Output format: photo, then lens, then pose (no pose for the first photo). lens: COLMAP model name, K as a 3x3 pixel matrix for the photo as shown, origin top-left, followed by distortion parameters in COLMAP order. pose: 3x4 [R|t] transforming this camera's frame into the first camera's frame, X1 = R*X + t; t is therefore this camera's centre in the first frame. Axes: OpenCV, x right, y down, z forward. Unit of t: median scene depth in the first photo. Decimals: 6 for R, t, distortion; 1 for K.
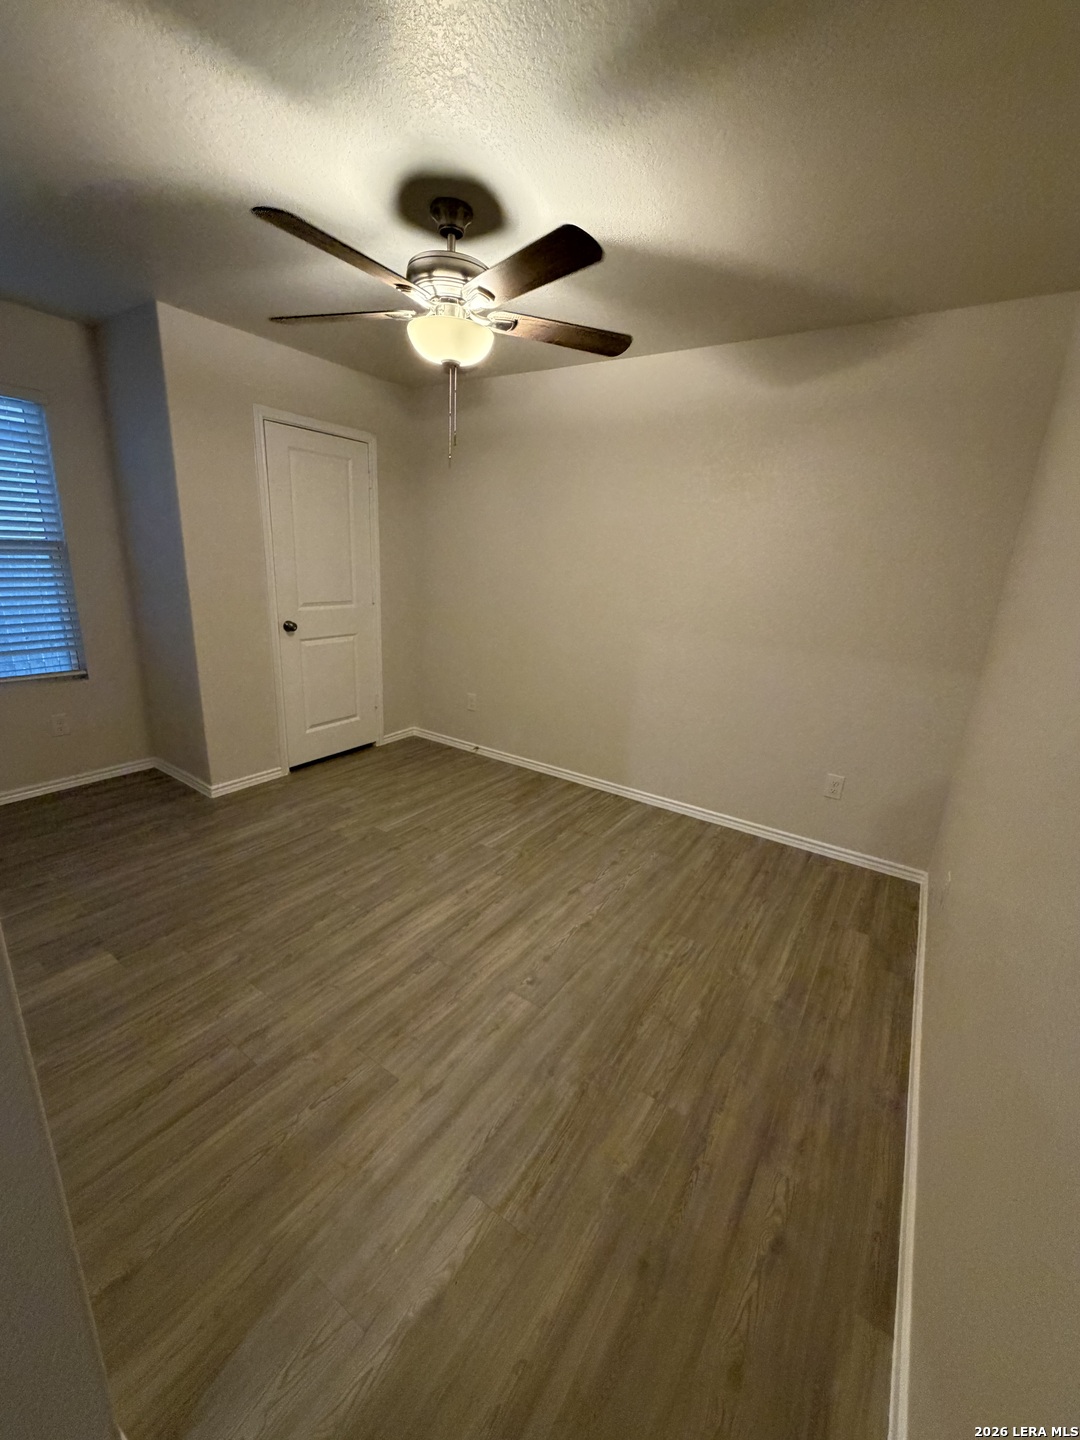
lens RADIAL K [[572.7, 0, 531.8], [0, 572.7, 725.5], [0, 0, 1]] dist [0.001392, 0.000062]
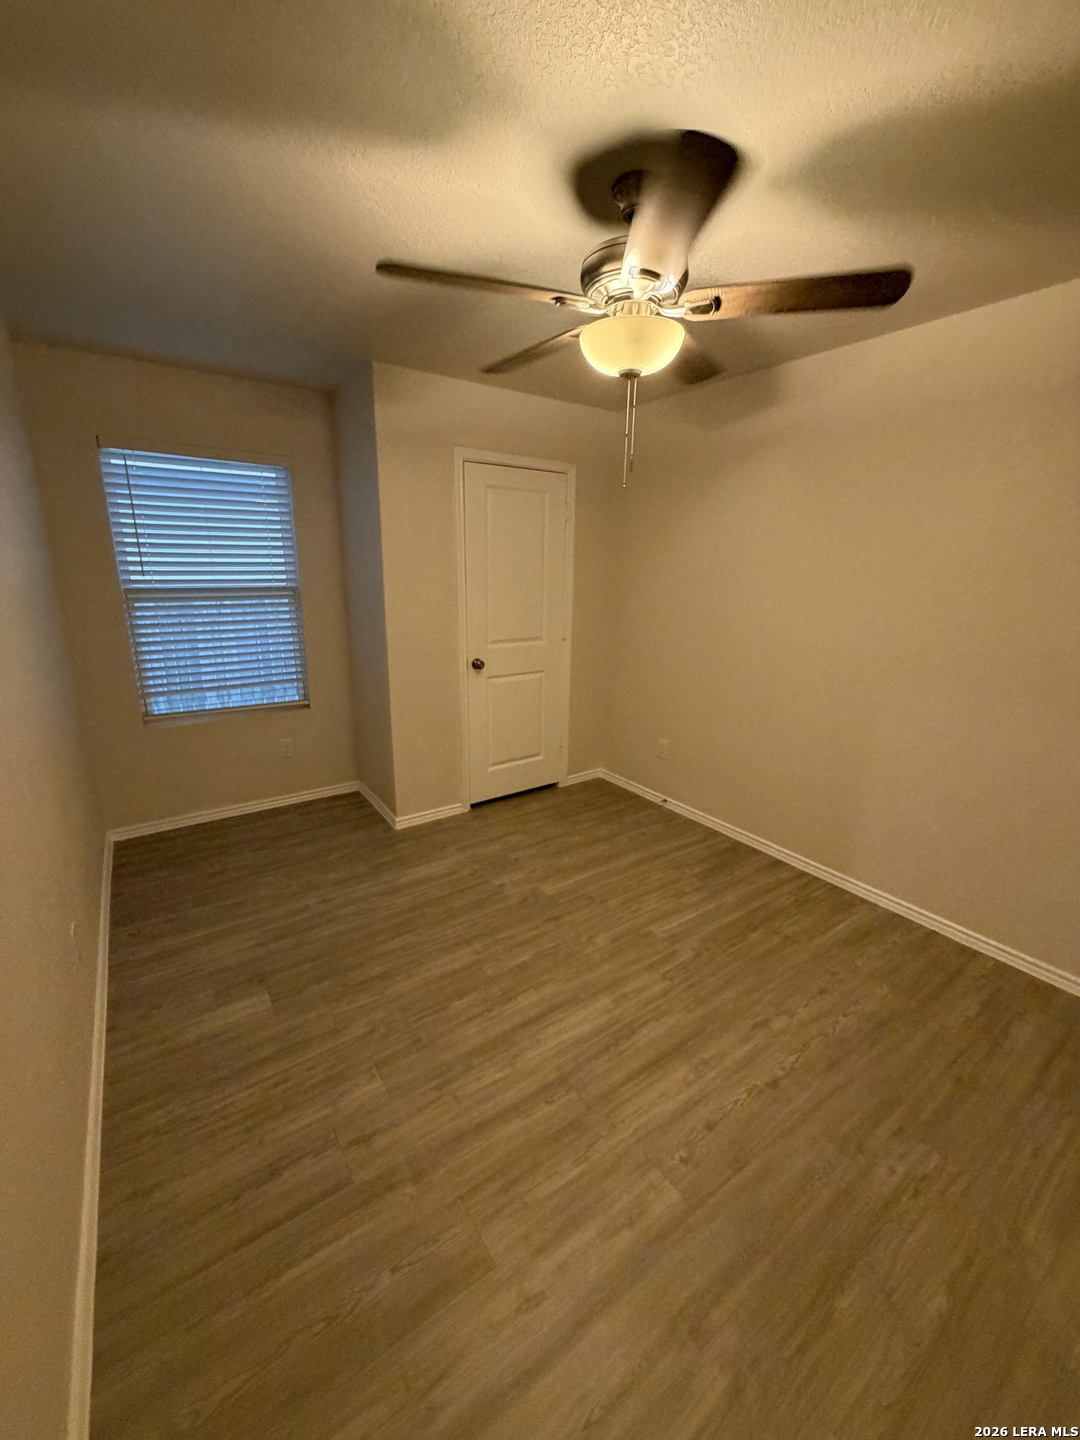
lens RADIAL K [[572.7, 0, 543.3], [0, 572.7, 724.0], [0, 0, 1]] dist [0.001392, 0.000062]
pose [[0.938528, 0.055556, -0.340703, 0.037947], [-0.067467, 0.997452, -0.023202, -0.075578], [0.338545, 0.044762, 0.939885, 0.154212]]
